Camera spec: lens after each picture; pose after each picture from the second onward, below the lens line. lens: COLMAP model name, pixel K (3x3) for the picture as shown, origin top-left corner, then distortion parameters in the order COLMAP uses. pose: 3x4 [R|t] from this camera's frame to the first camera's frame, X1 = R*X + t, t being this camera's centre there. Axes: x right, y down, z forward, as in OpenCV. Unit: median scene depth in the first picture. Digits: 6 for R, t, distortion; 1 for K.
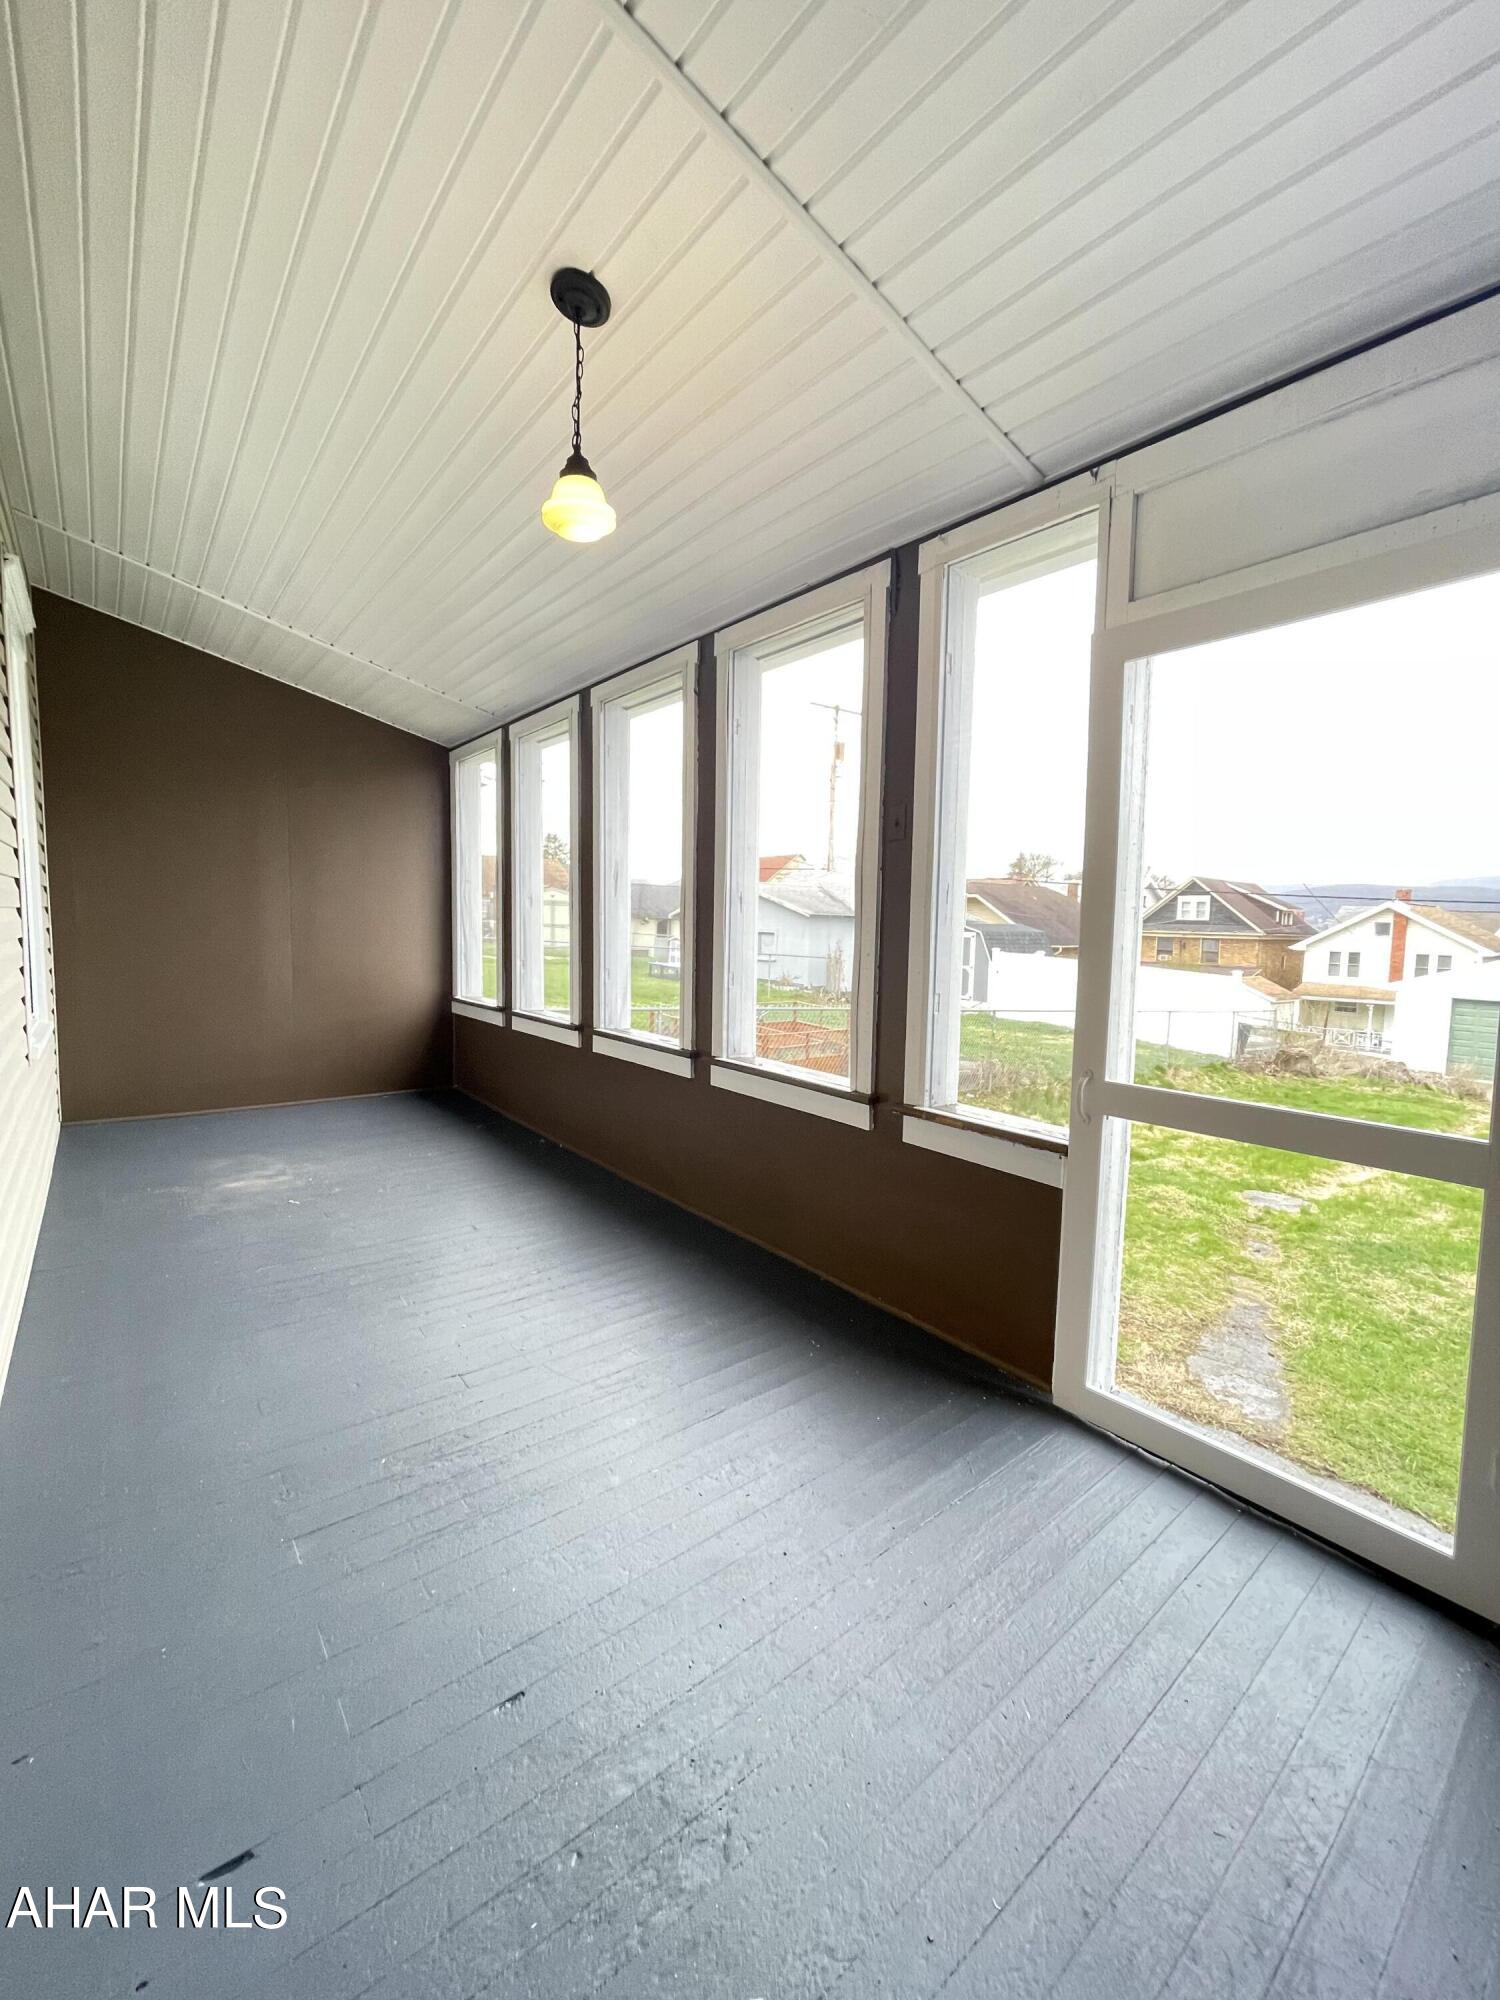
lens RADIAL K [[803.3, 0, 762.3], [0, 803.3, 1007.8], [0, 0, 1]] dist [-0.002626, -0.000193]
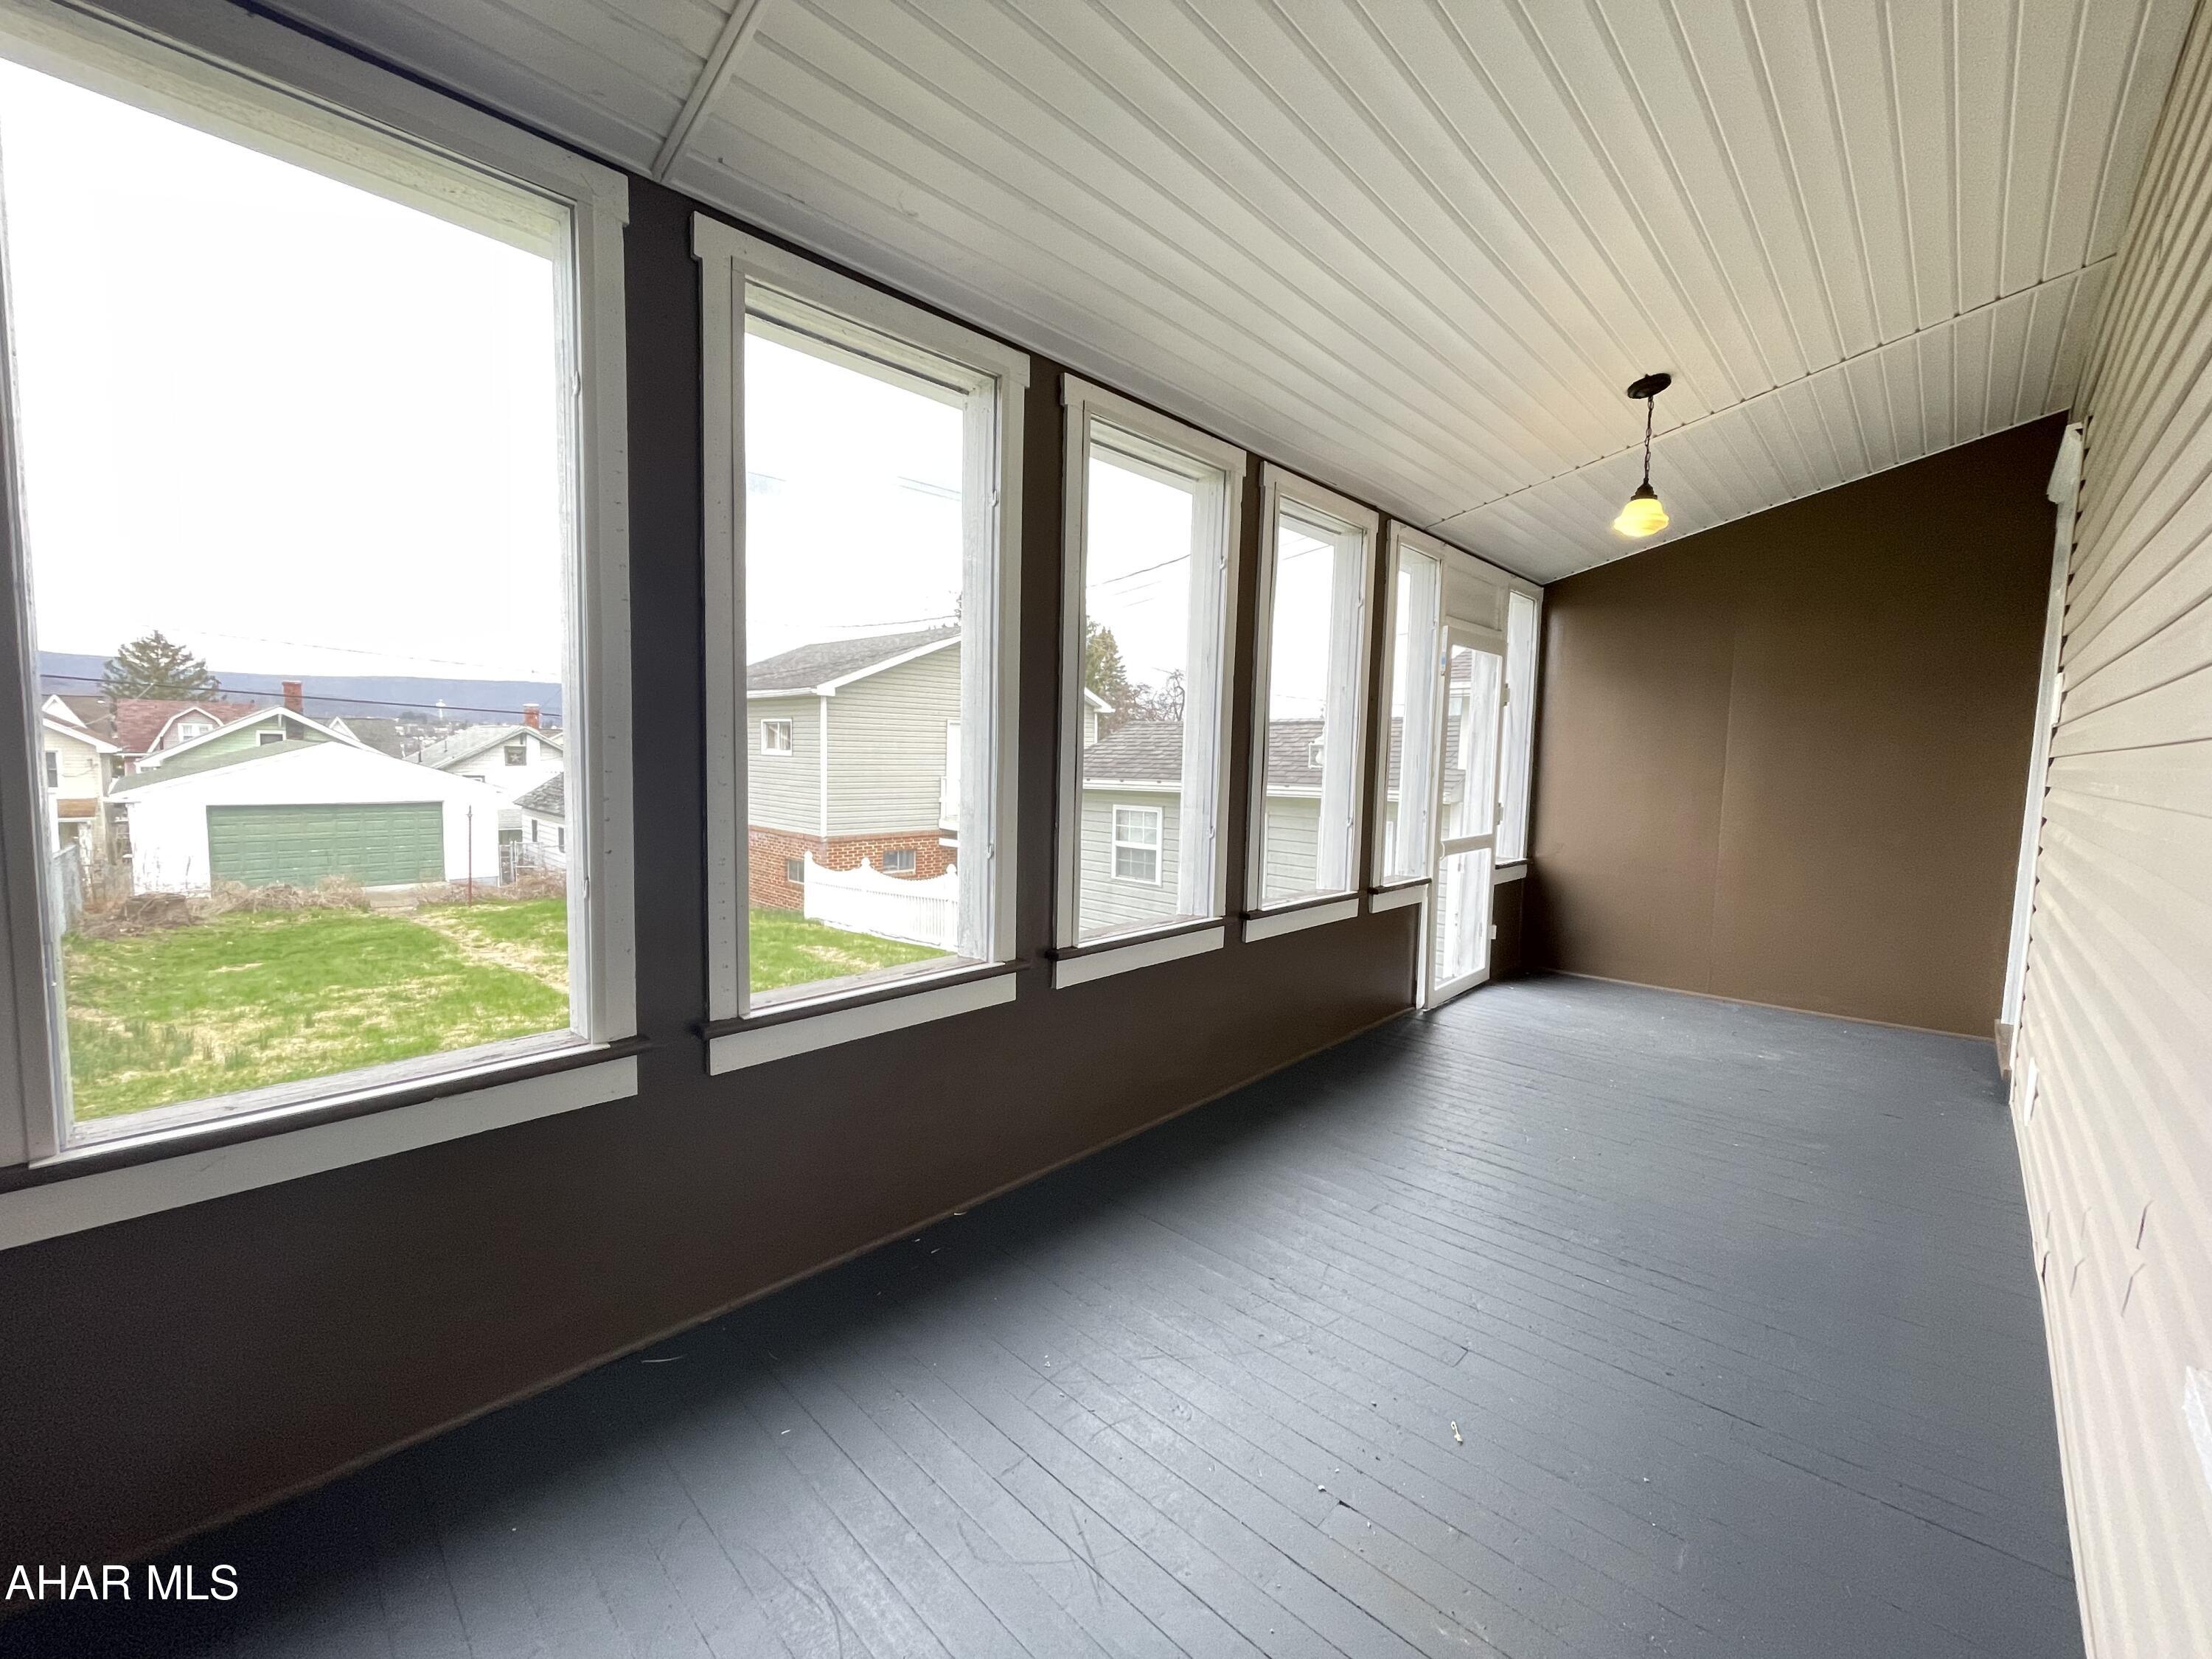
lens RADIAL K [[888.4, 0, 1118.8], [0, 888.4, 819.7], [0, 0, 1]] dist [-0.002626, -0.000193]
pose [[-0.126900, -0.090586, 0.987771, -0.953721], [0.089810, 0.990682, 0.102391, -0.148805], [-0.987841, 0.101705, -0.117582, 1.152808]]
